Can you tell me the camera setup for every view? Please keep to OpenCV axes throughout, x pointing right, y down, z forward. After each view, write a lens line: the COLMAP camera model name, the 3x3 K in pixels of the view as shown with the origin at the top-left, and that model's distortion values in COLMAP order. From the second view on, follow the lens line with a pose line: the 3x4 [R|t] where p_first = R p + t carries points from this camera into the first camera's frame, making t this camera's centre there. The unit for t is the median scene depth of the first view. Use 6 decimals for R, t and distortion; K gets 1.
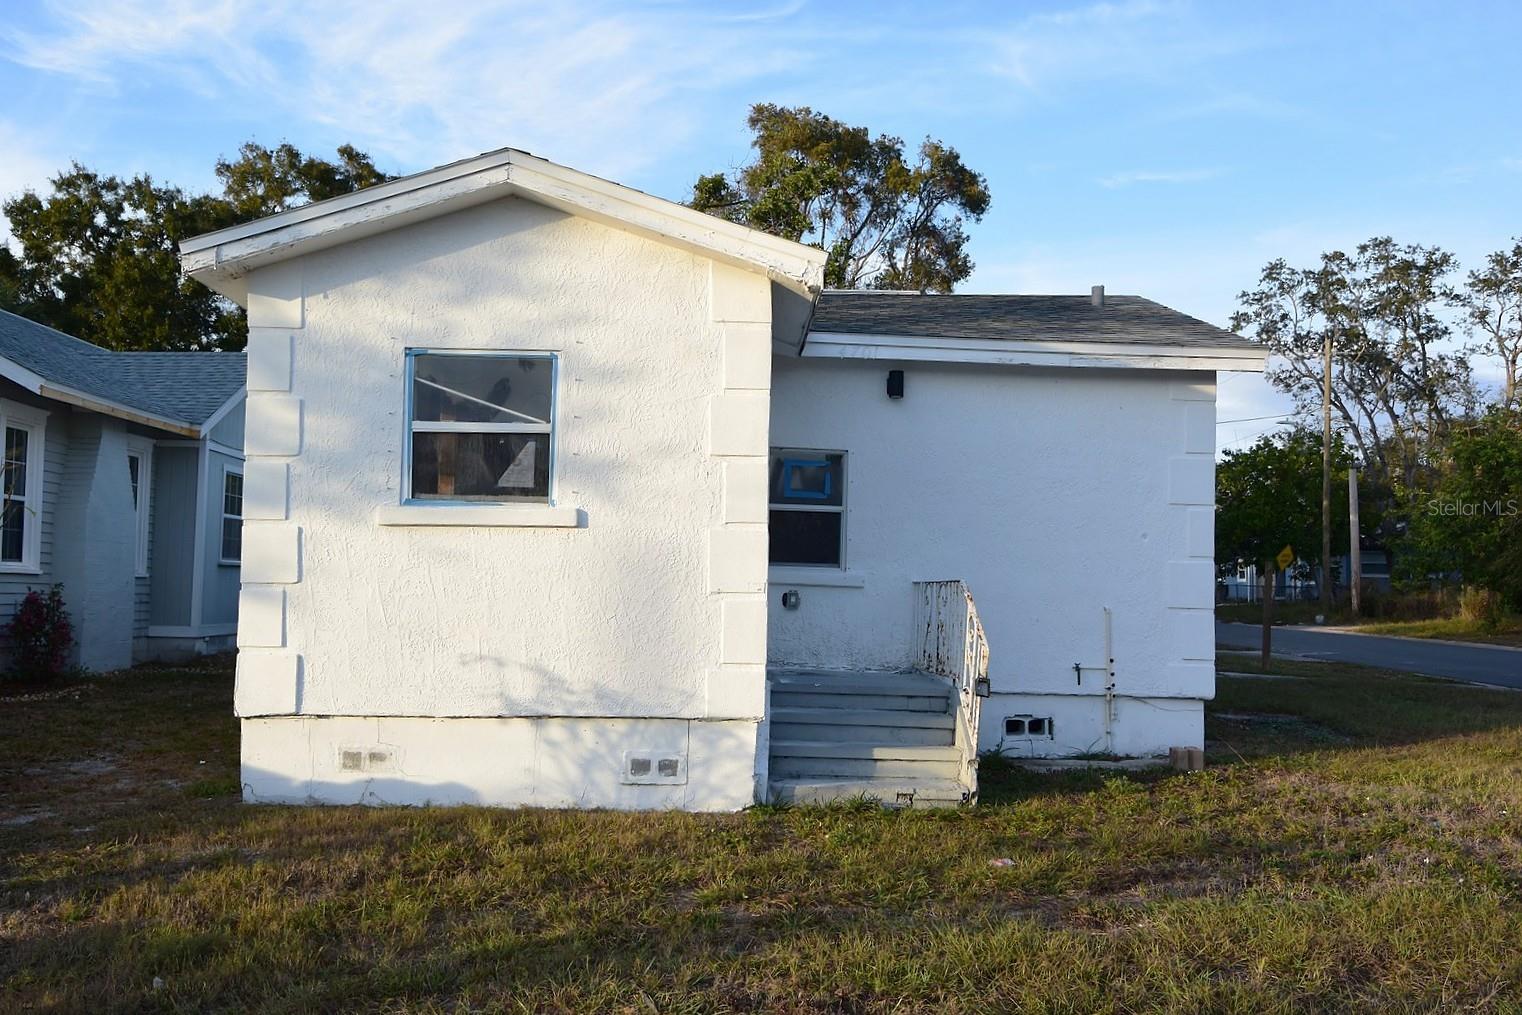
lens RADIAL K [[1373.6, 0, 761.0], [0, 1373.6, 507.5], [0, 0, 1]] dist [0.006620, 0.000677]
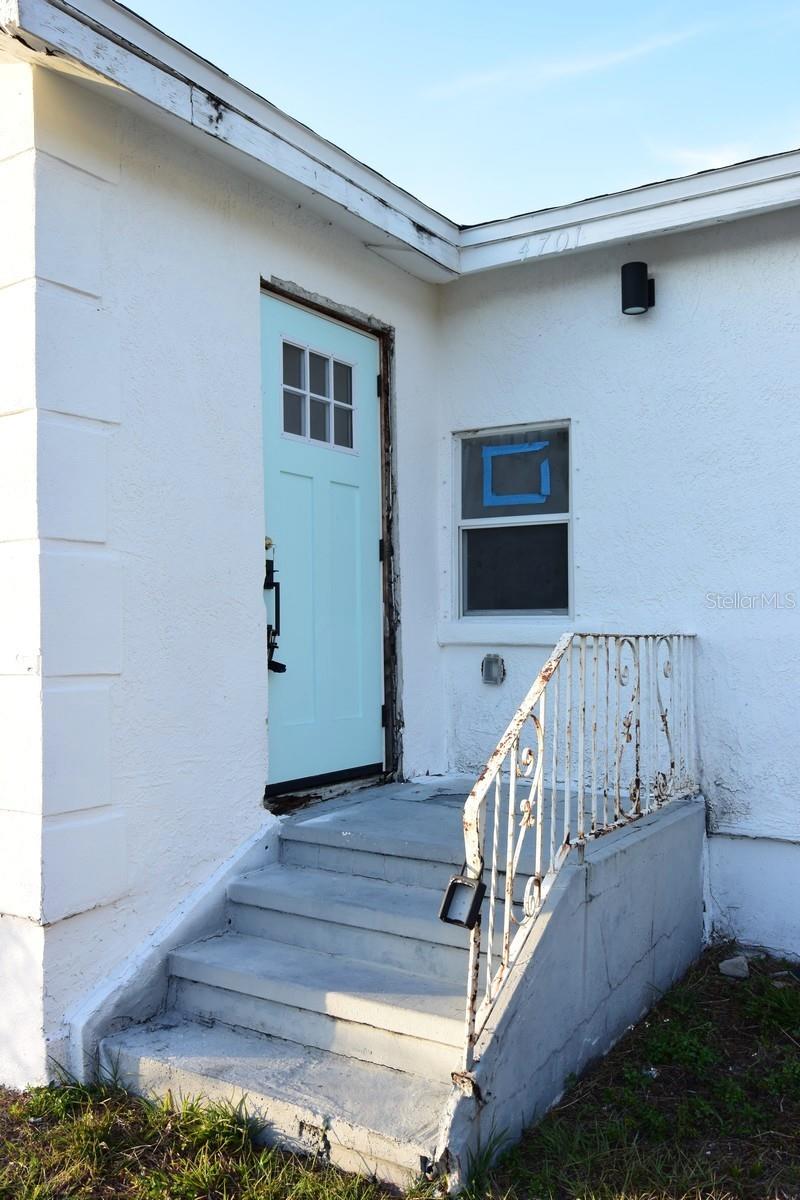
lens RADIAL K [[1032.2, 0, 385.6], [0, 1032.2, 594.5], [0, 0, 1]] dist [0.002667, 0.001123]
pose [[0.812672, -0.052011, -0.580395, 0.331446], [0.060061, 0.998180, -0.005353, 0.042384], [0.579618, -0.030509, 0.814317, 0.761653]]
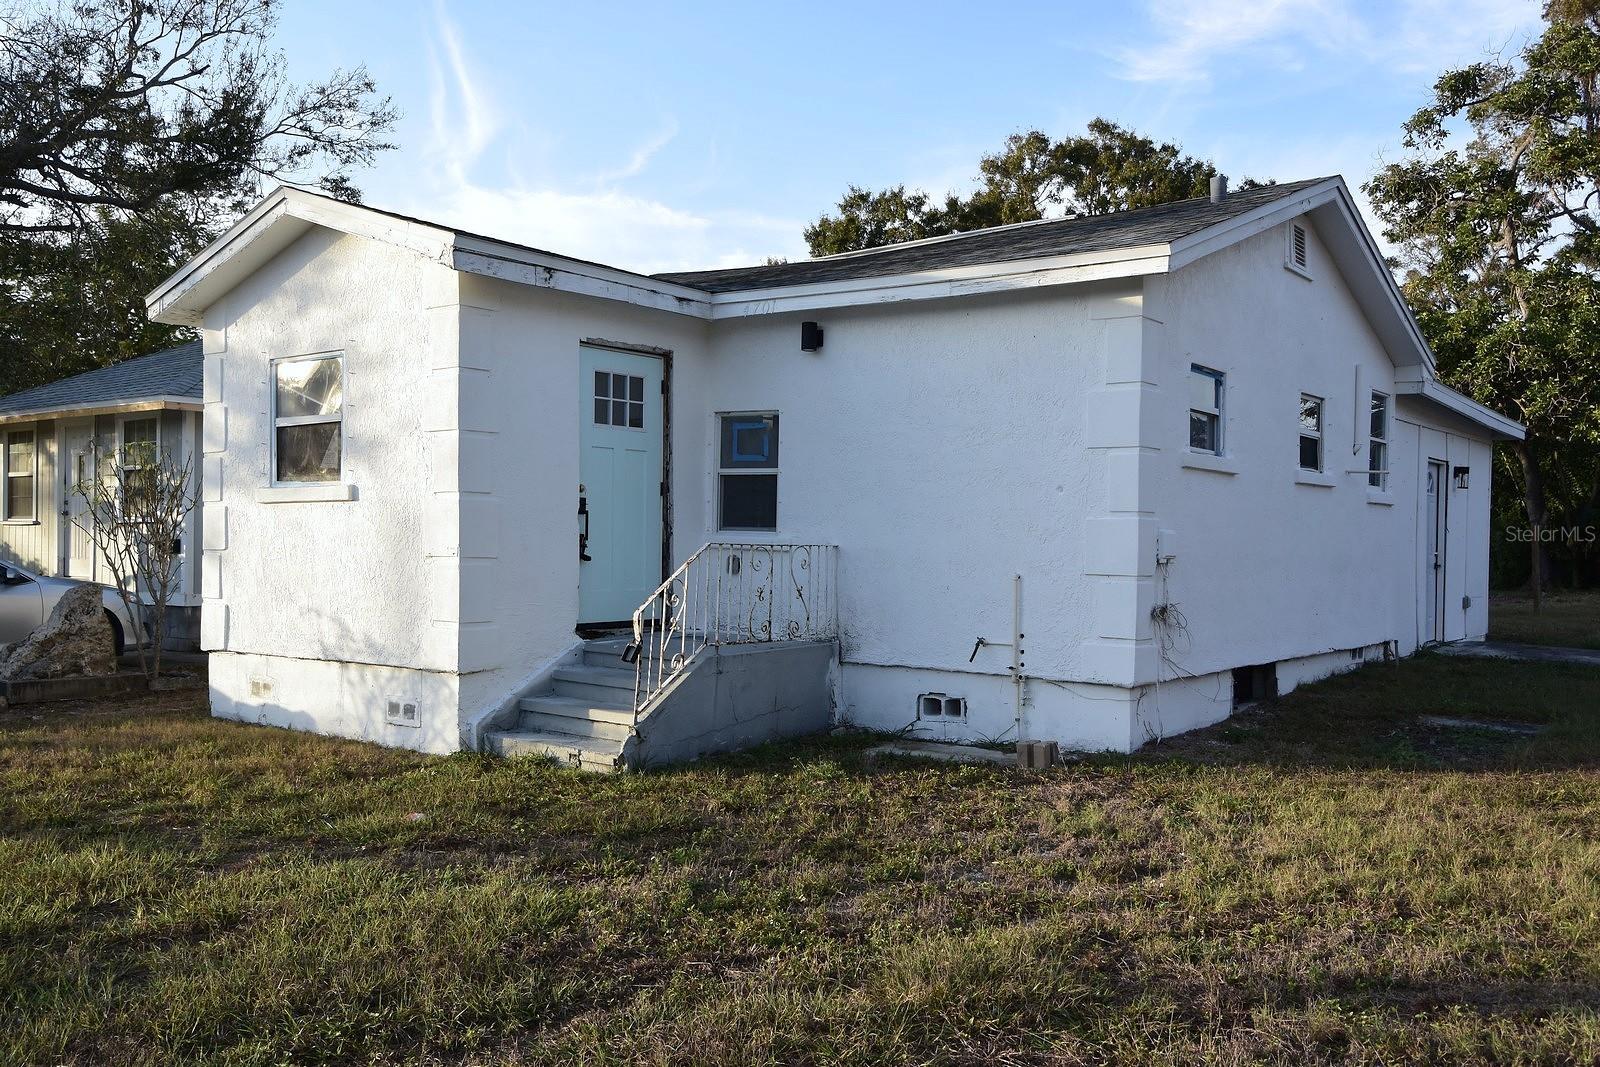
lens RADIAL K [[1378.7, 0, 800.0], [0, 1378.7, 533.5], [0, 0, 1]] dist [0.013423, 0.003974]
pose [[0.774031, -0.012693, -0.633021, 0.896370], [0.038759, 0.998874, 0.027364, 0.025044], [0.631961, -0.045716, 0.773651, 0.330757]]
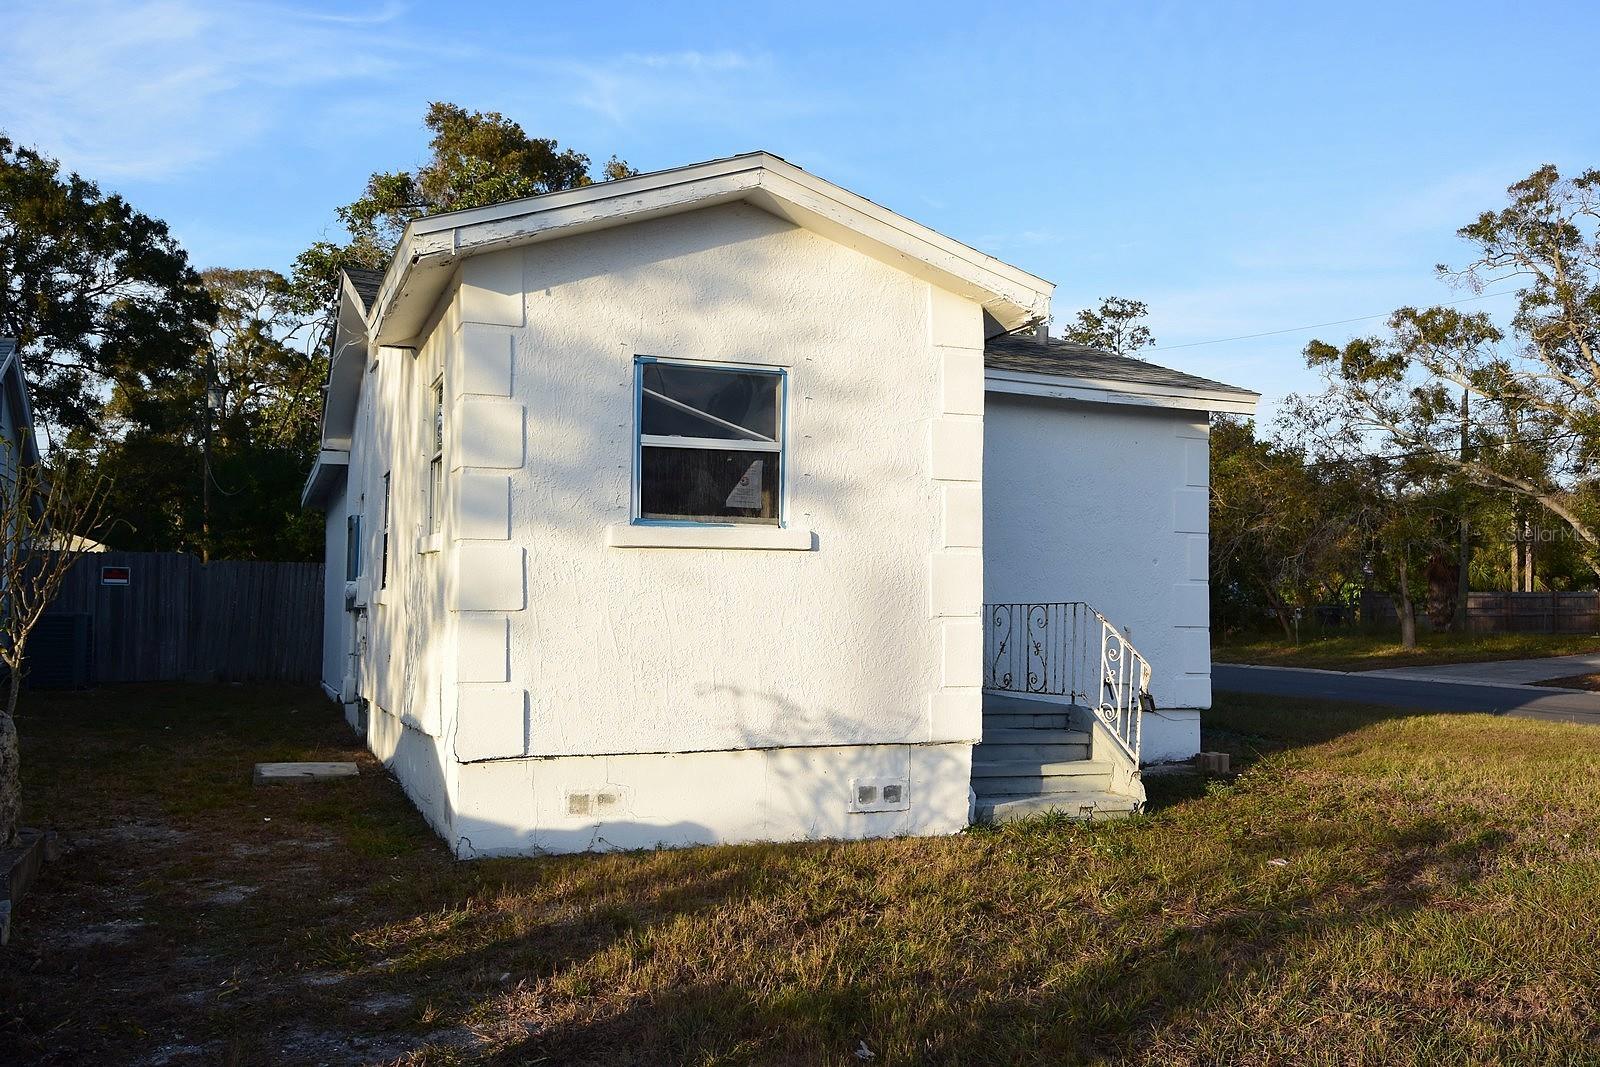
lens RADIAL K [[1378.7, 0, 800.0], [0, 1378.7, 533.5], [0, 0, 1]] dist [0.013423, 0.003974]
pose [[0.939753, 0.010733, 0.341685, -0.470438], [-0.011567, 0.999933, 0.000404, 0.002370], [-0.341657, -0.004332, 0.939815, 0.089151]]
